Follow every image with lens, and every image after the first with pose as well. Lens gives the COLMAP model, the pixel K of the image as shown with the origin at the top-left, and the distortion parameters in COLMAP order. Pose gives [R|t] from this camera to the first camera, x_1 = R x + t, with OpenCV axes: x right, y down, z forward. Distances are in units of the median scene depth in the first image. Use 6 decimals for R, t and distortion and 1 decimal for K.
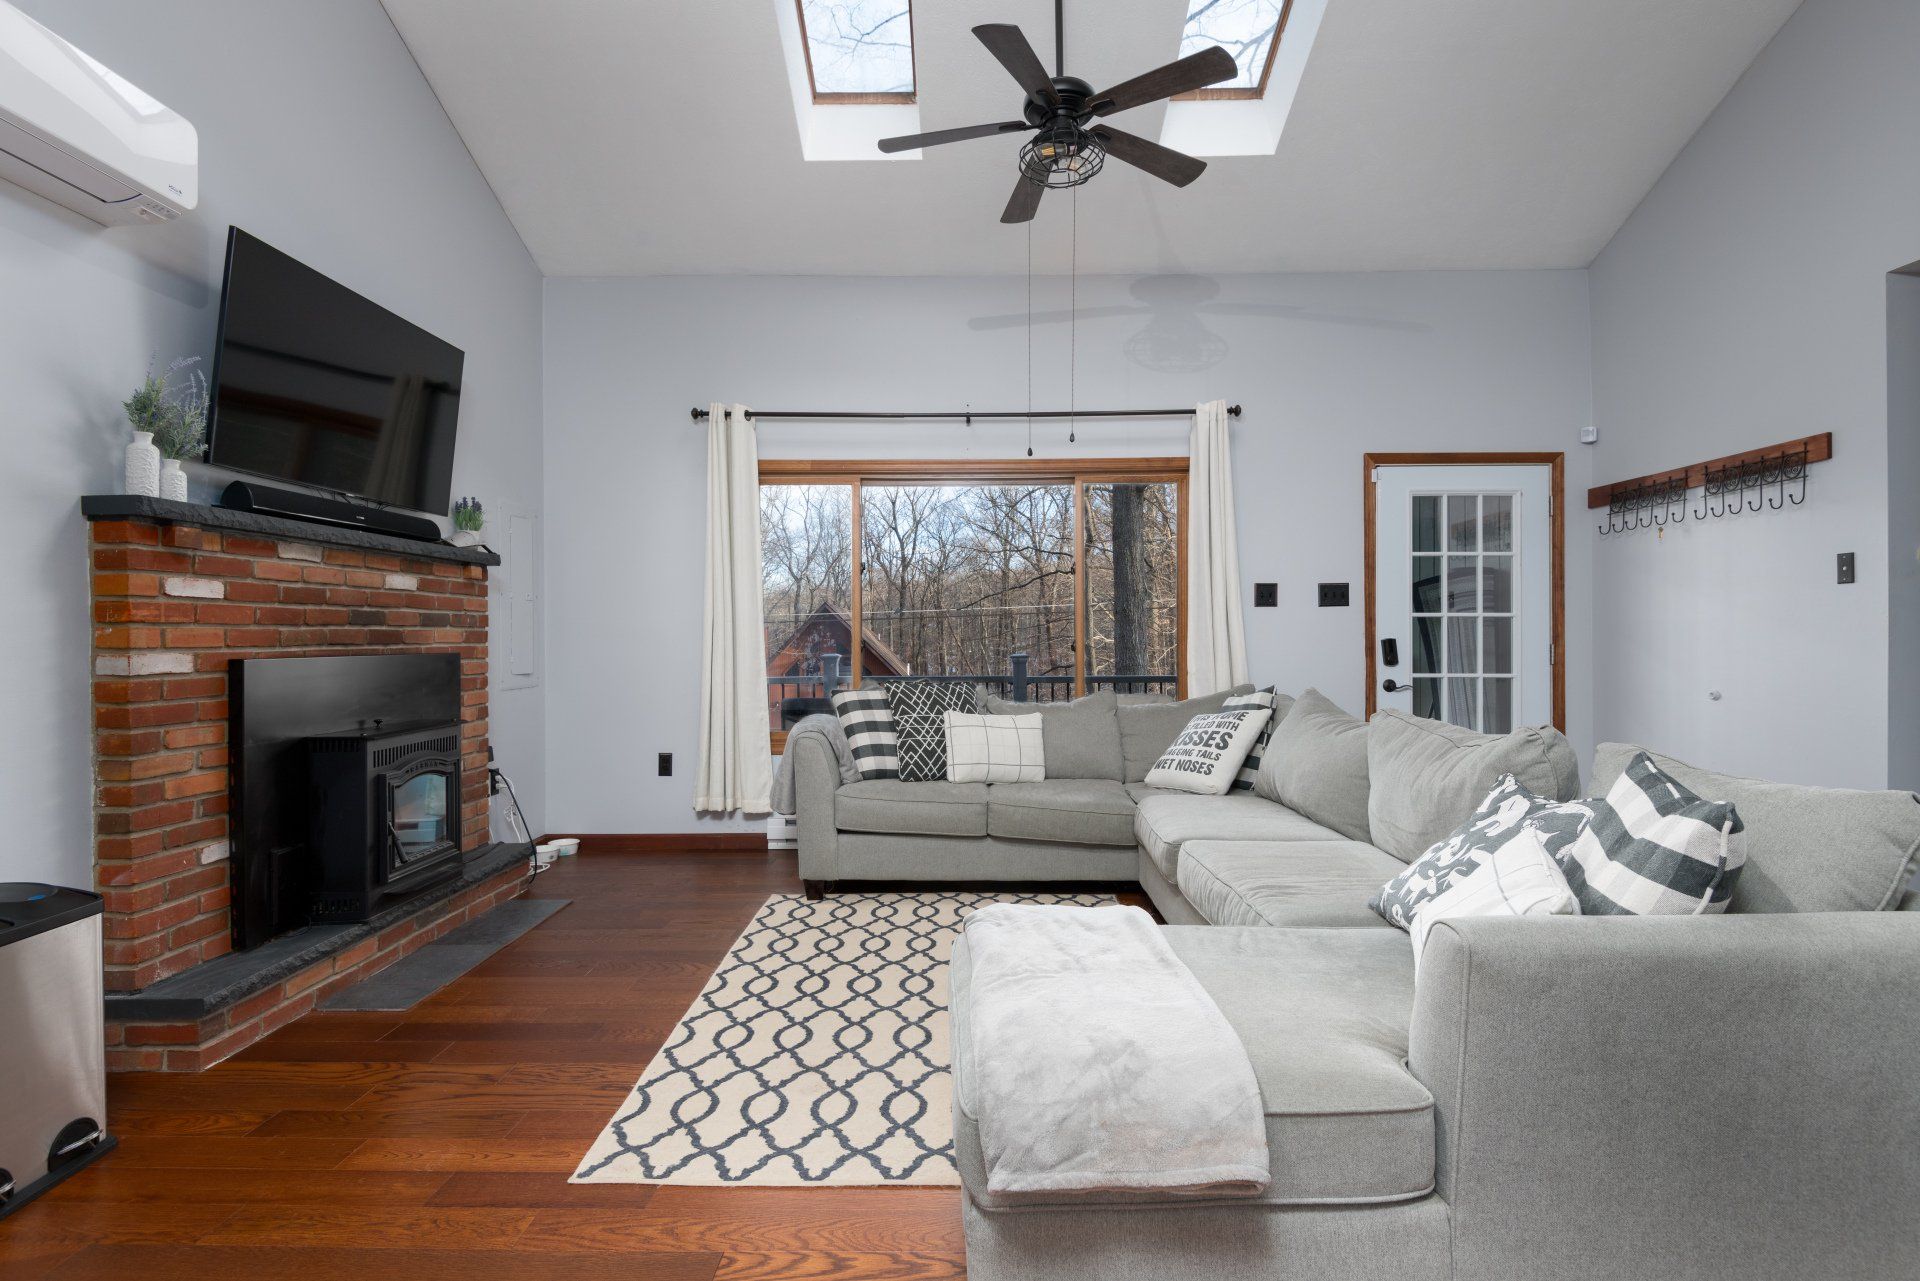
lens RADIAL K [[953.8, 0, 966.2], [0, 953.8, 639.7], [0, 0, 1]] dist [0.014763, -0.008844]
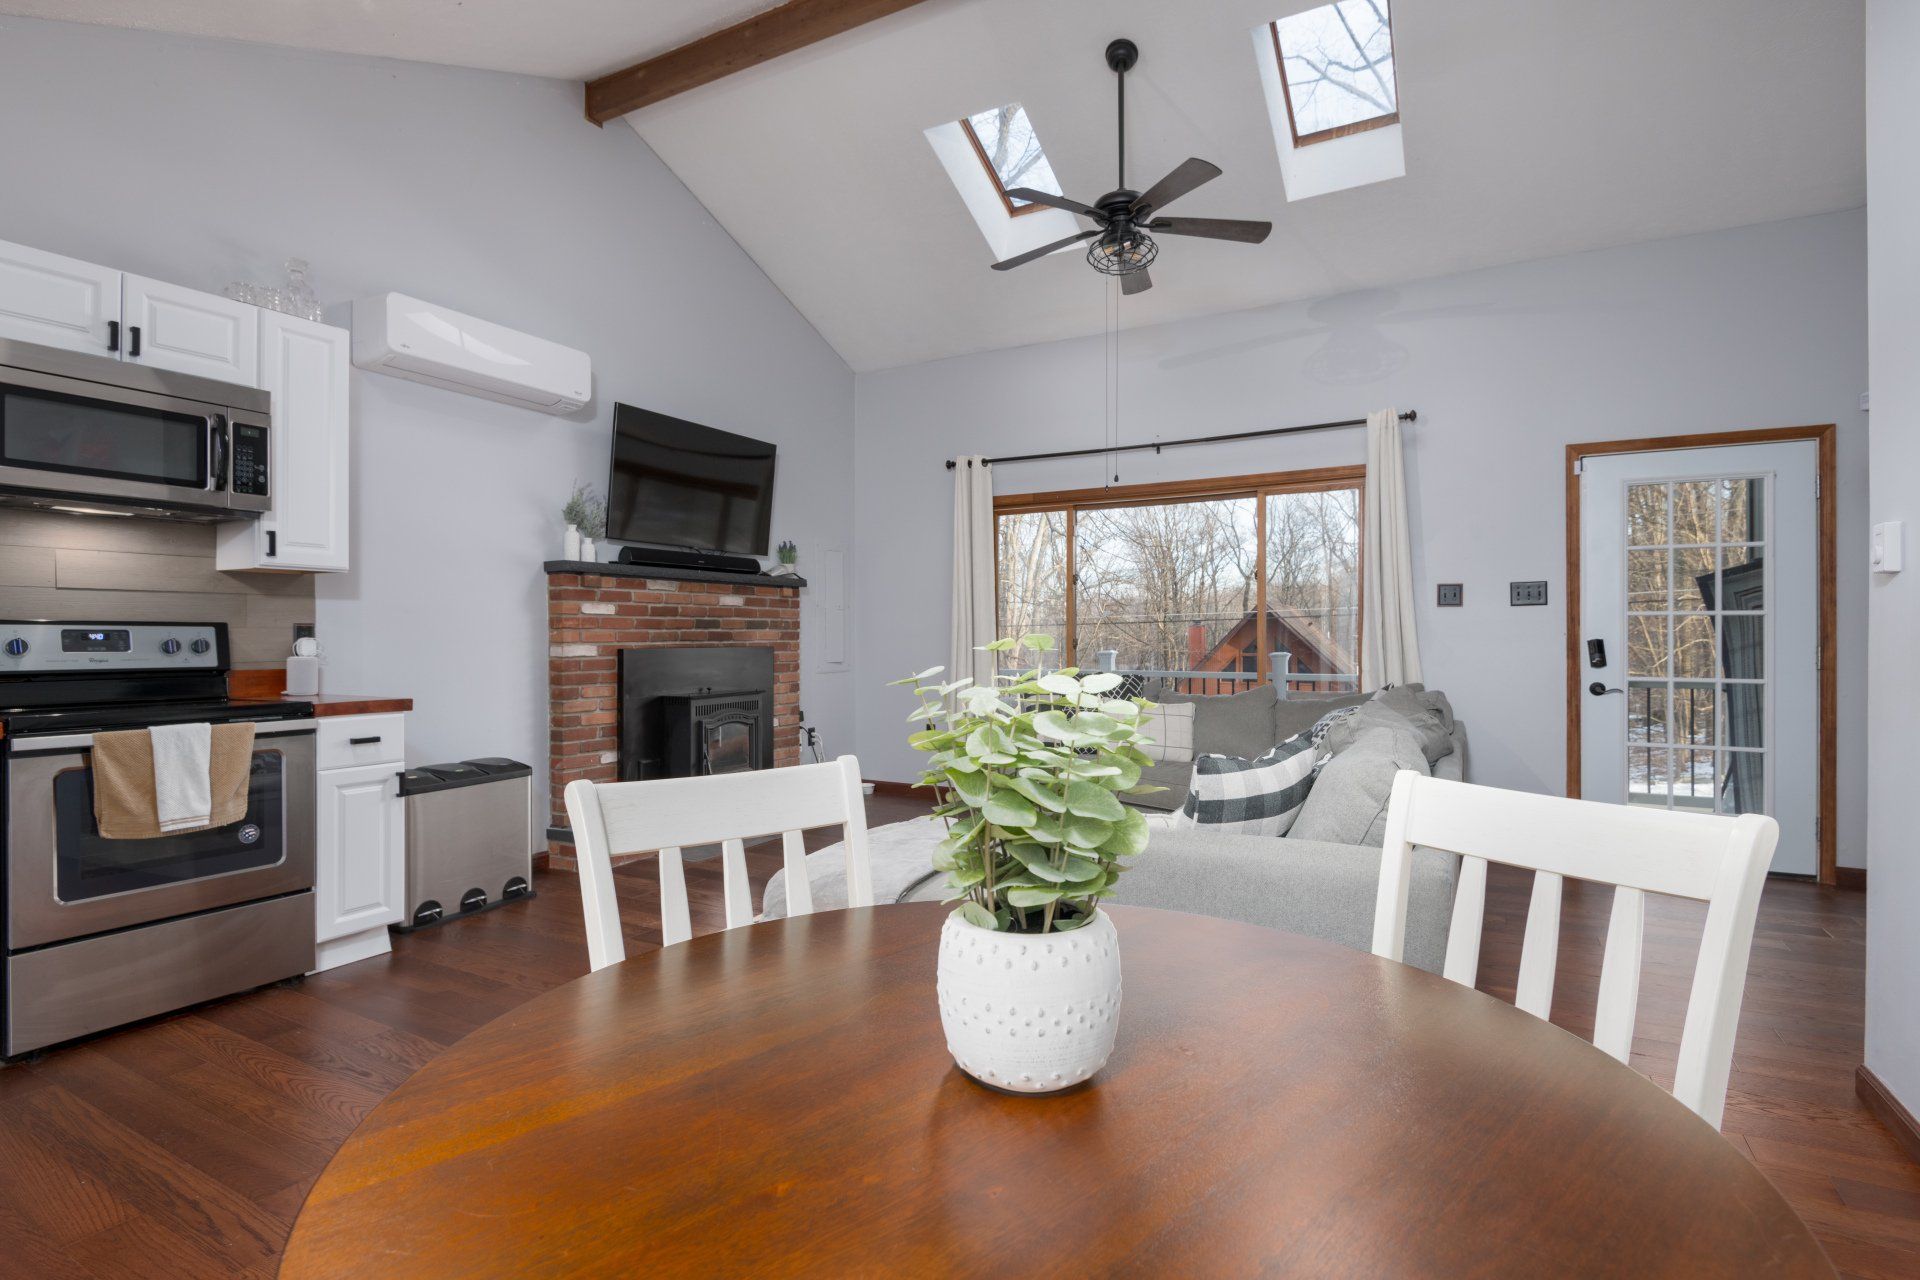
lens RADIAL K [[953.8, 0, 971.0], [0, 953.8, 637.1], [0, 0, 1]] dist [0.014763, -0.008844]
pose [[0.880676, 0.002293, -0.473714, 0.568534], [-0.002553, 0.999997, 0.000093, -0.002284], [0.473713, 0.001127, 0.880678, -0.208549]]
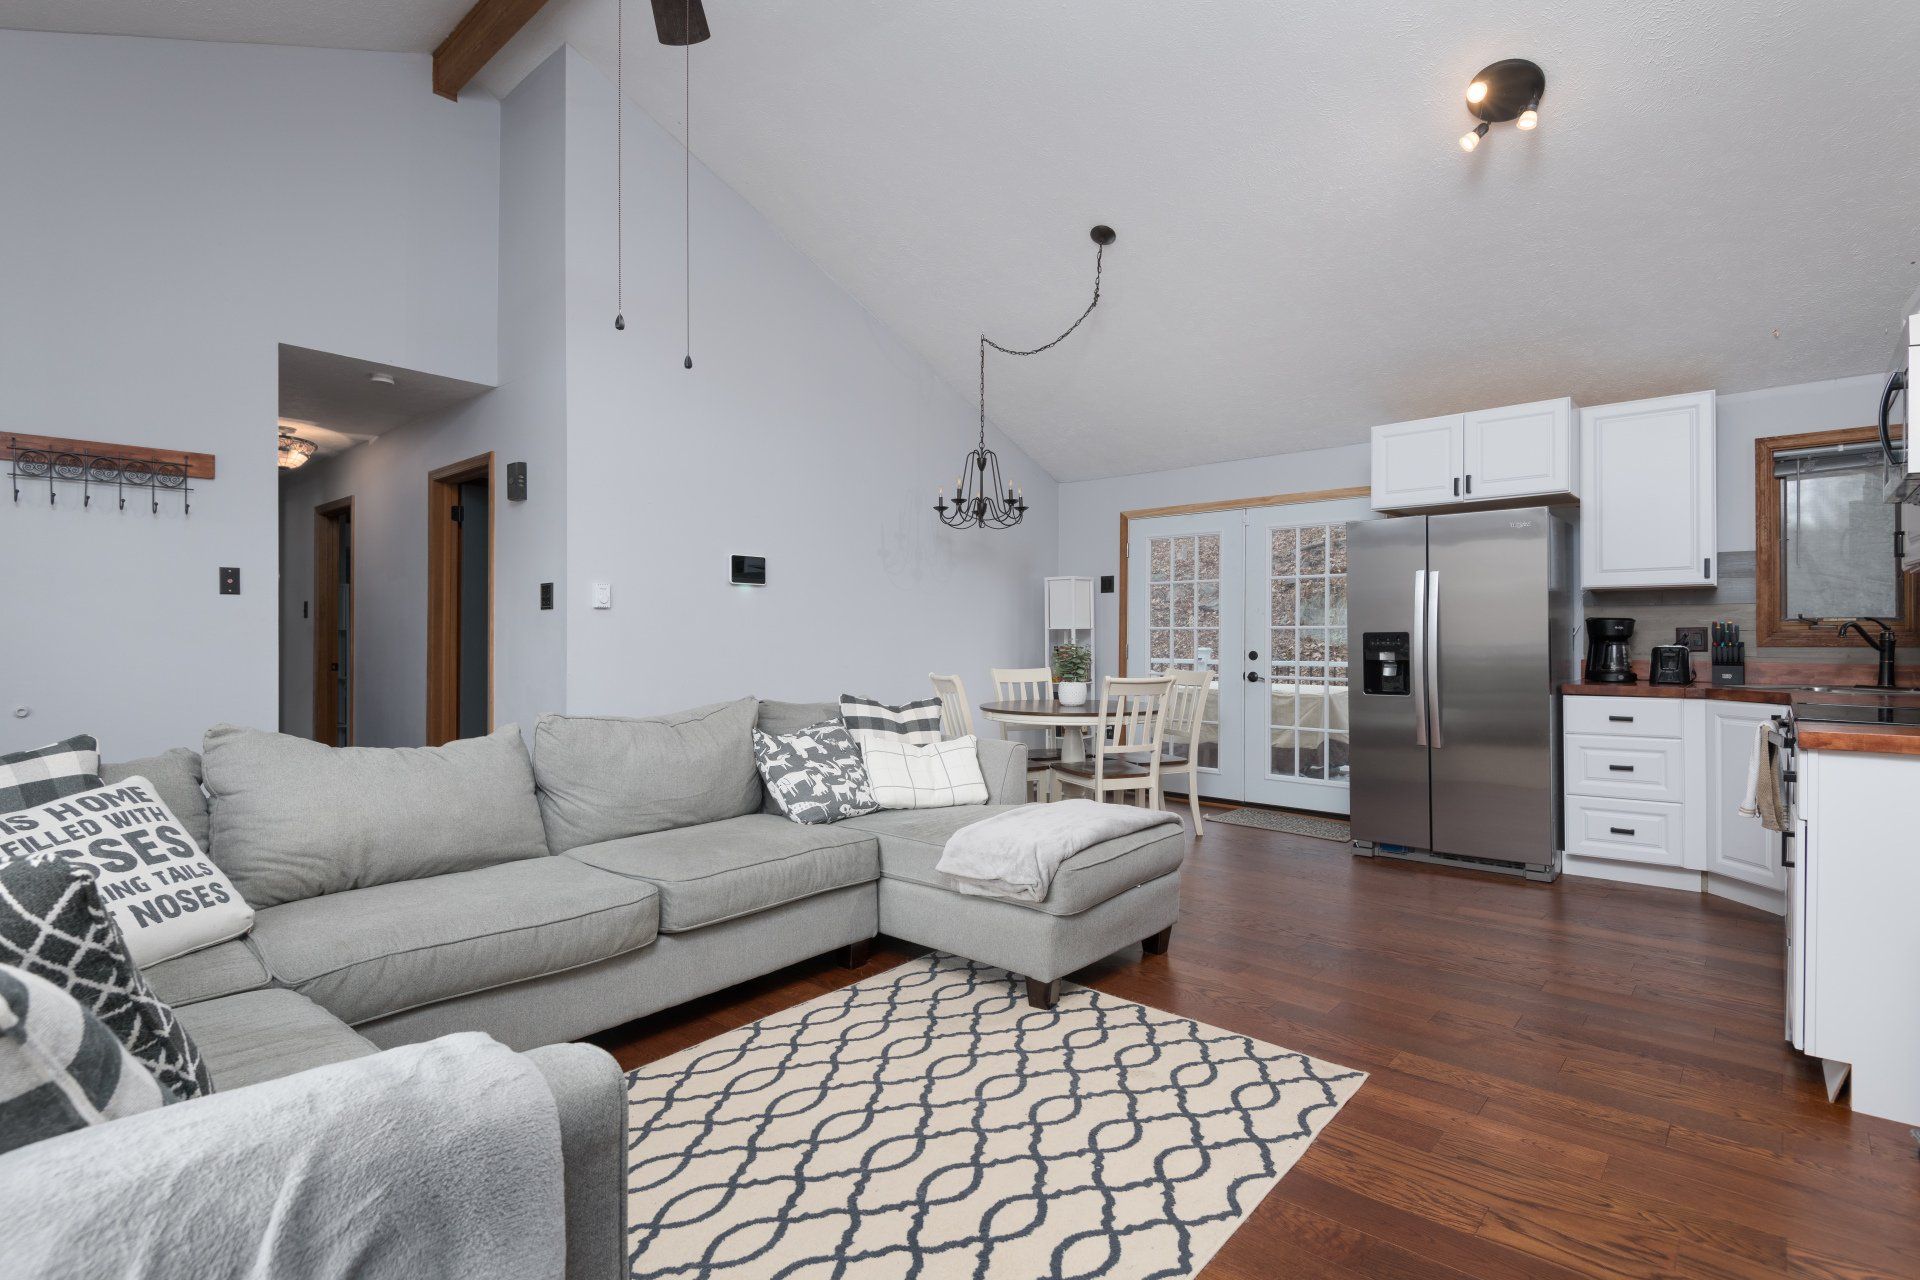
lens RADIAL K [[910.4, 0, 965.1], [0, 910.4, 636.2], [0, 0, 1]] dist [0.005939, 0.000412]
pose [[-0.757111, 0.003124, 0.653279, -0.513113], [0.004110, 0.999992, -0.000018, -0.006909], [-0.653273, 0.002672, -0.757118, 1.448581]]
